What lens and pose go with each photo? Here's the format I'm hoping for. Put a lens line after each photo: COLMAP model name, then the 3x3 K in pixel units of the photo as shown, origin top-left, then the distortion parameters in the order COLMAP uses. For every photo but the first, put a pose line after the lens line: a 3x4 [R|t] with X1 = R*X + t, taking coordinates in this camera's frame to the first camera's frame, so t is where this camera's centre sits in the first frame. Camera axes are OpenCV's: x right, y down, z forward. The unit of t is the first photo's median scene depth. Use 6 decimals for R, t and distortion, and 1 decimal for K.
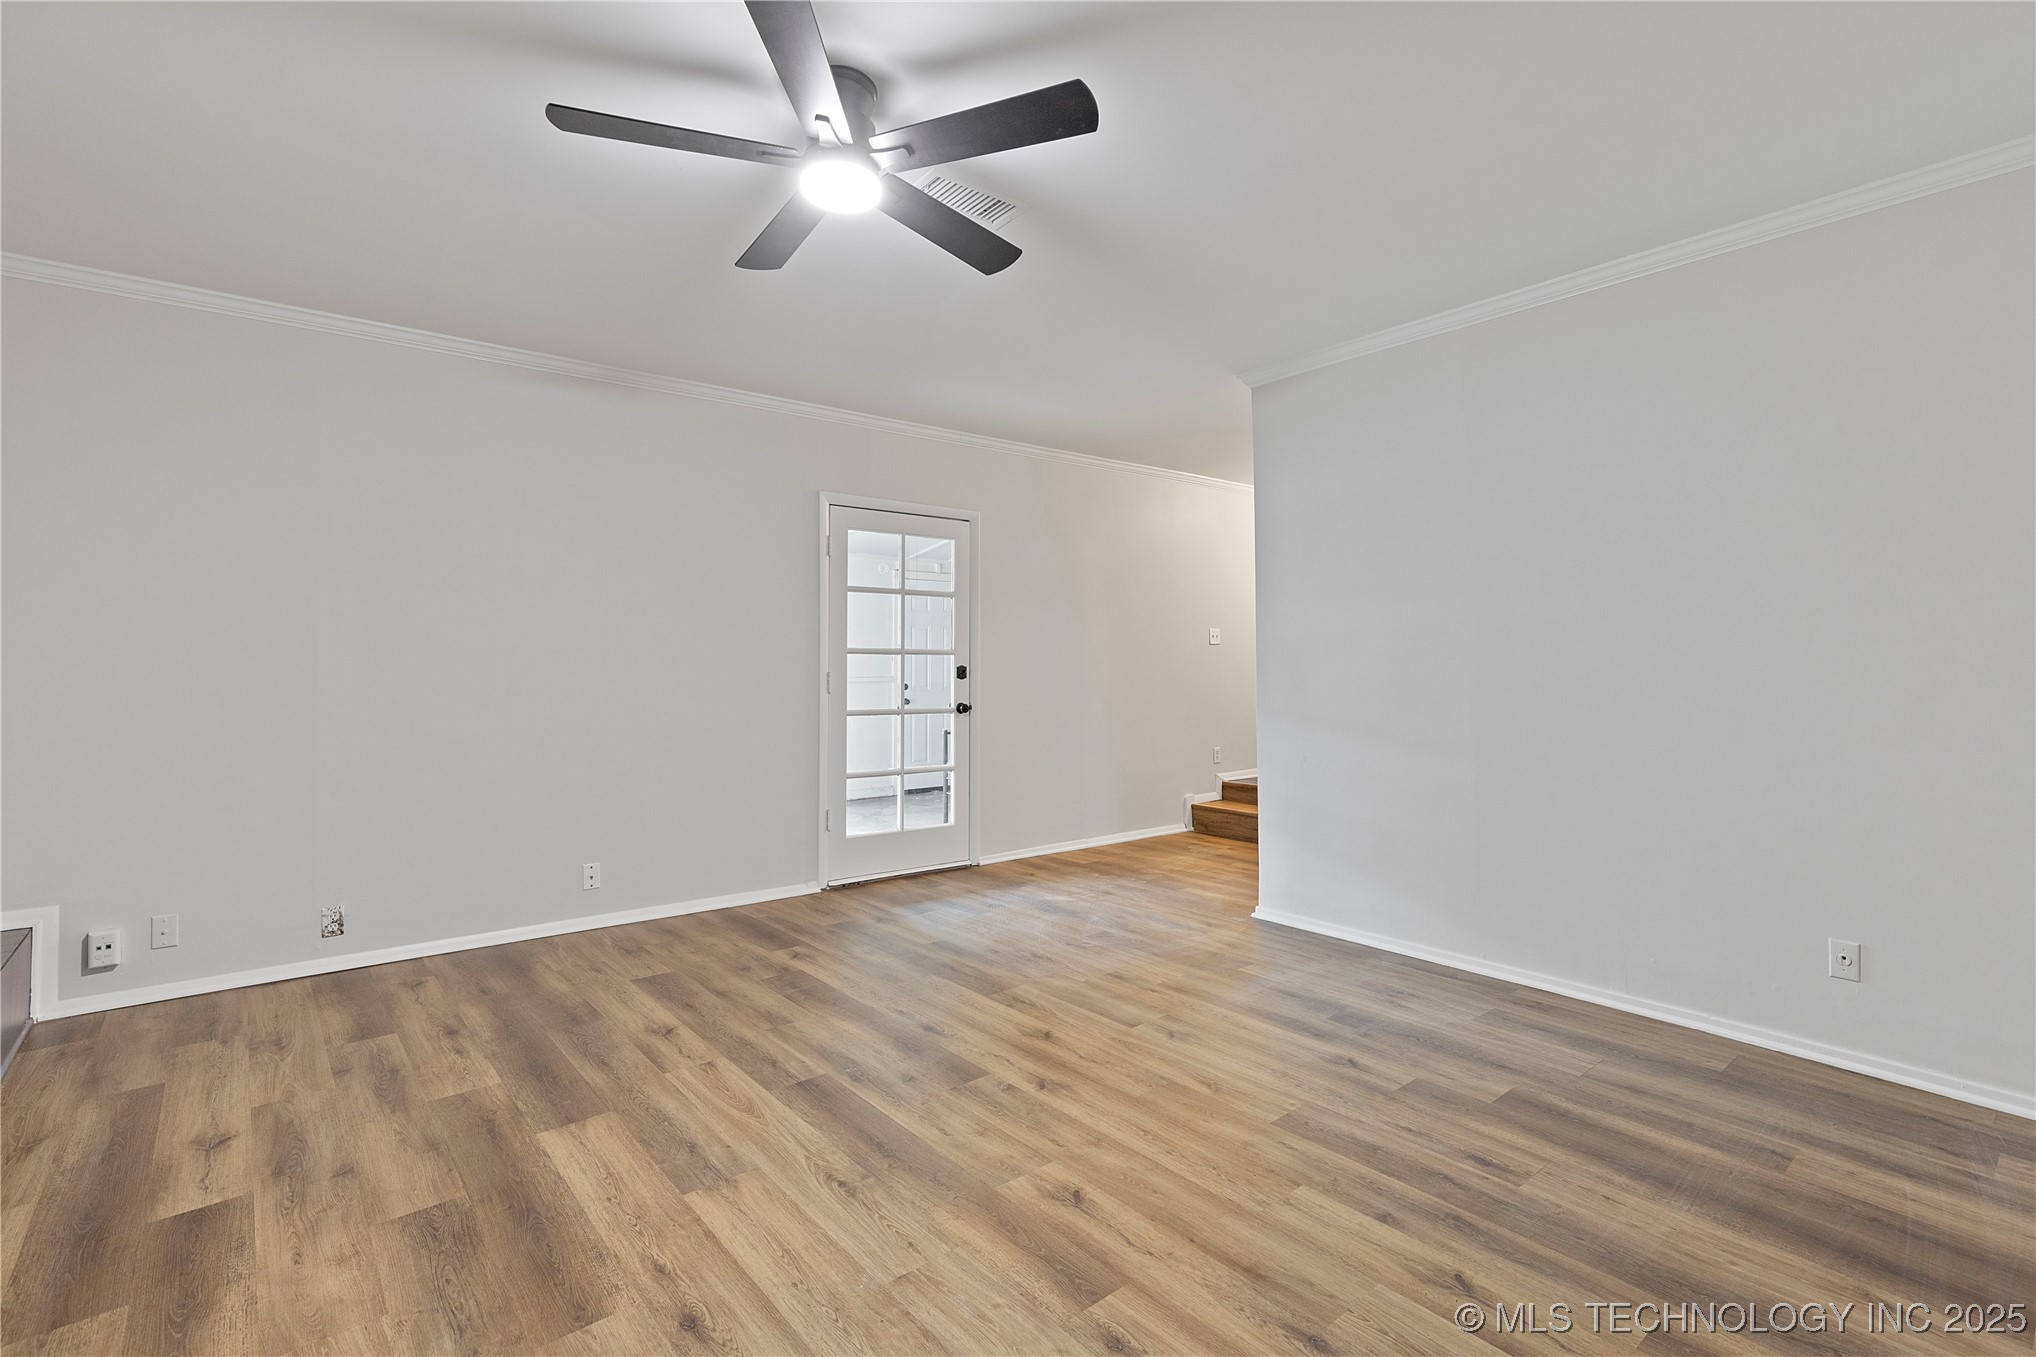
lens RADIAL K [[924.5, 0, 1032.3], [0, 924.5, 657.3], [0, 0, 1]] dist [0.002058, -0.000494]
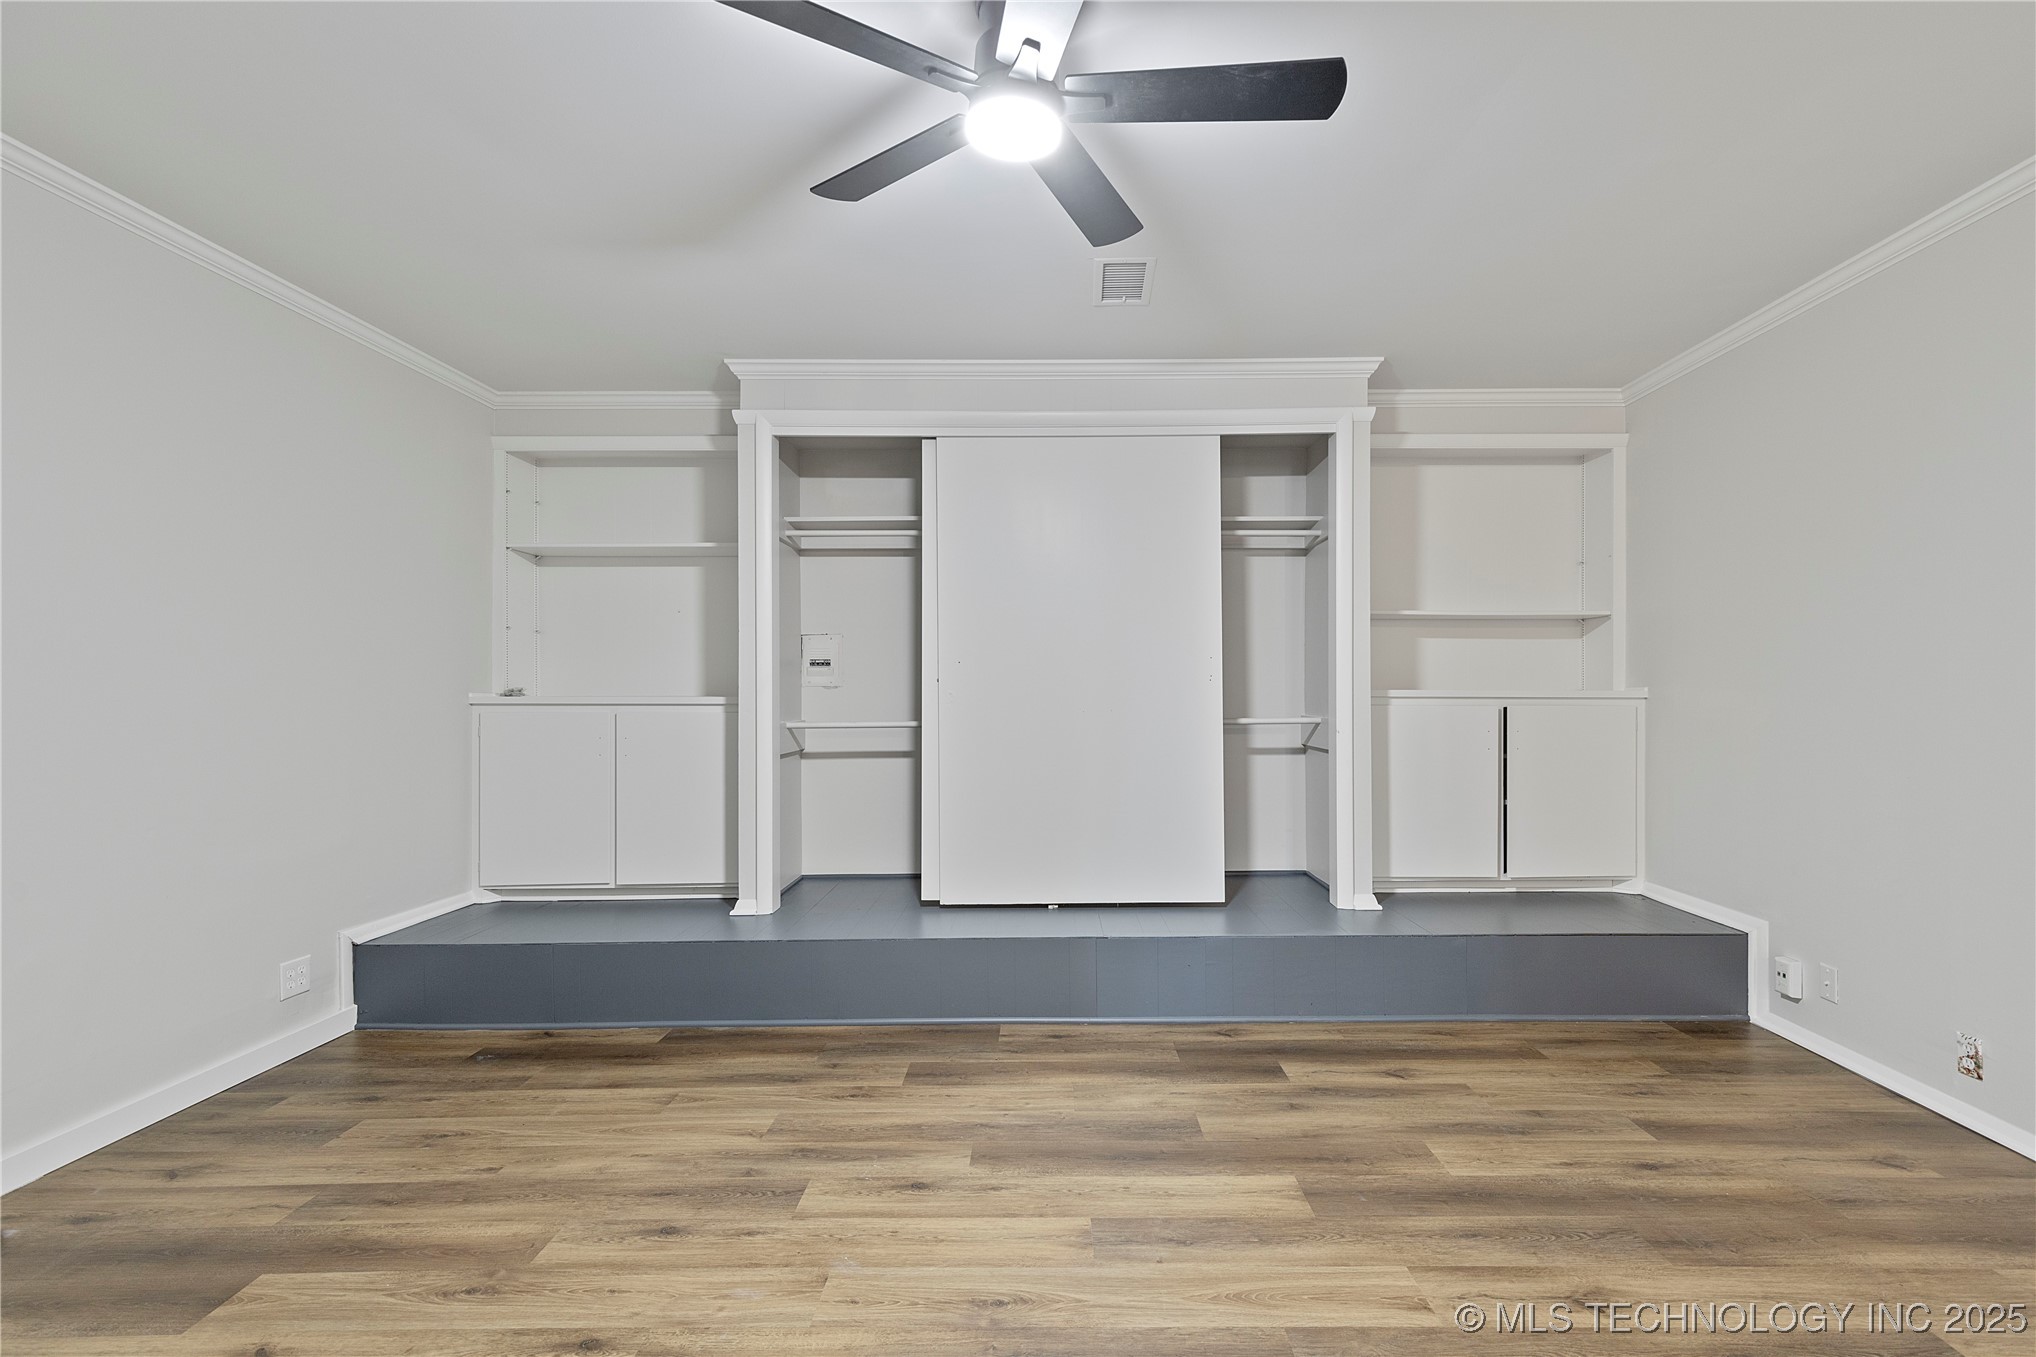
lens RADIAL K [[940.0, 0, 1050.6], [0, 940.0, 686.1], [0, 0, 1]] dist [0.006558, -0.000423]
pose [[-0.654012, 0.003452, -0.756476, 0.364024], [0.014193, 0.999870, -0.007708, -0.000741], [0.756351, -0.015777, -0.653976, 1.375051]]
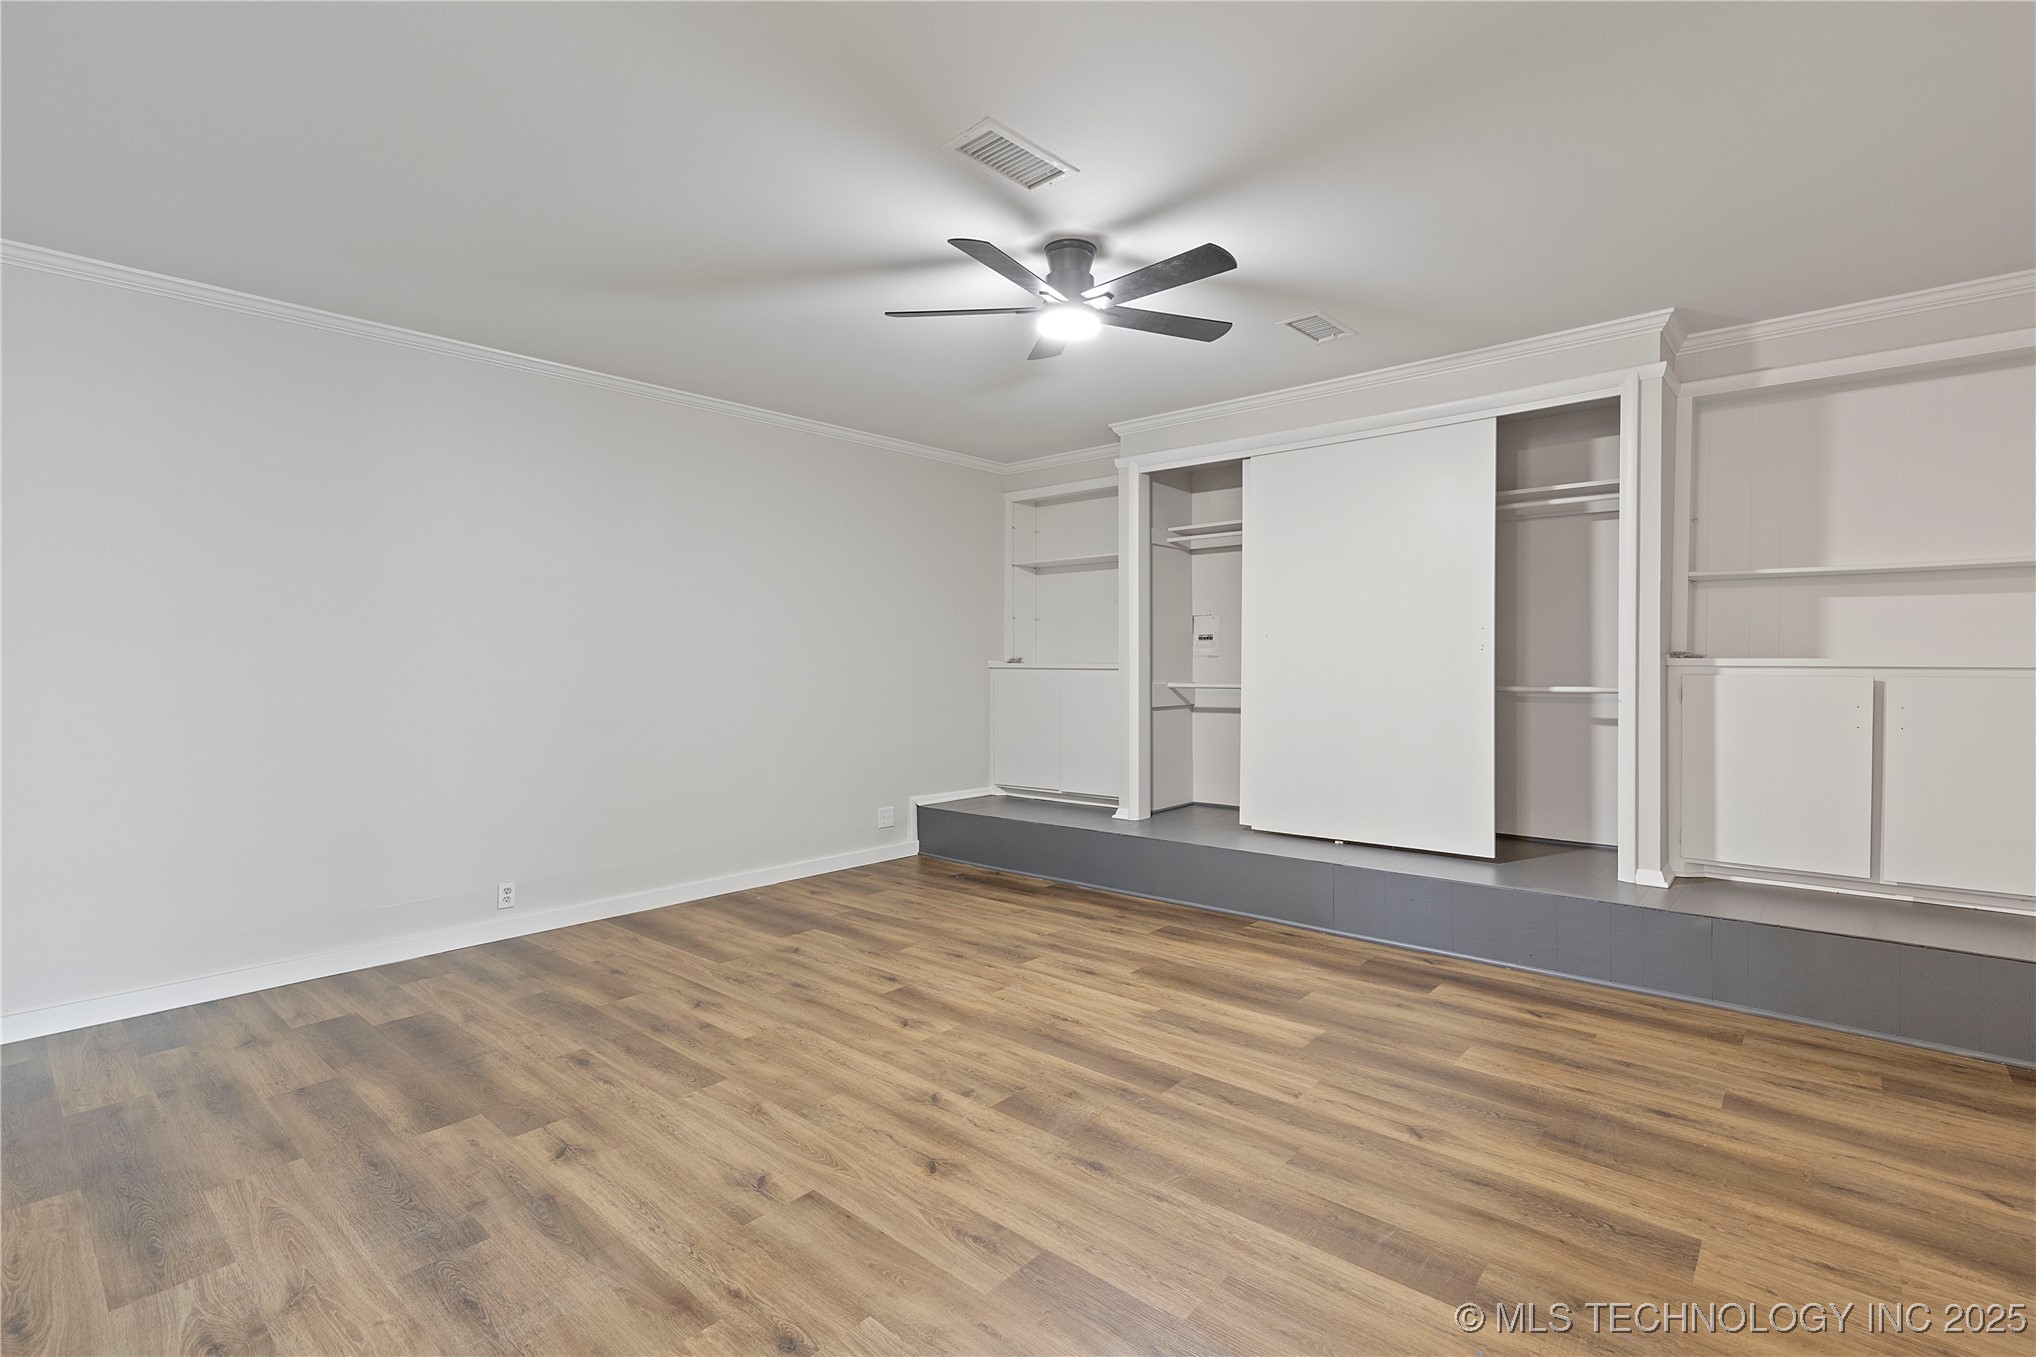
lens RADIAL K [[952.7, 0, 1015.5], [0, 952.7, 672.1], [0, 0, 1]] dist [0.001641, -0.000087]
pose [[-0.991507, 0.009028, -0.129739, 0.054975], [0.008823, 0.999959, 0.002155, 0.010153], [0.129753, 0.000992, -0.991546, 2.113944]]
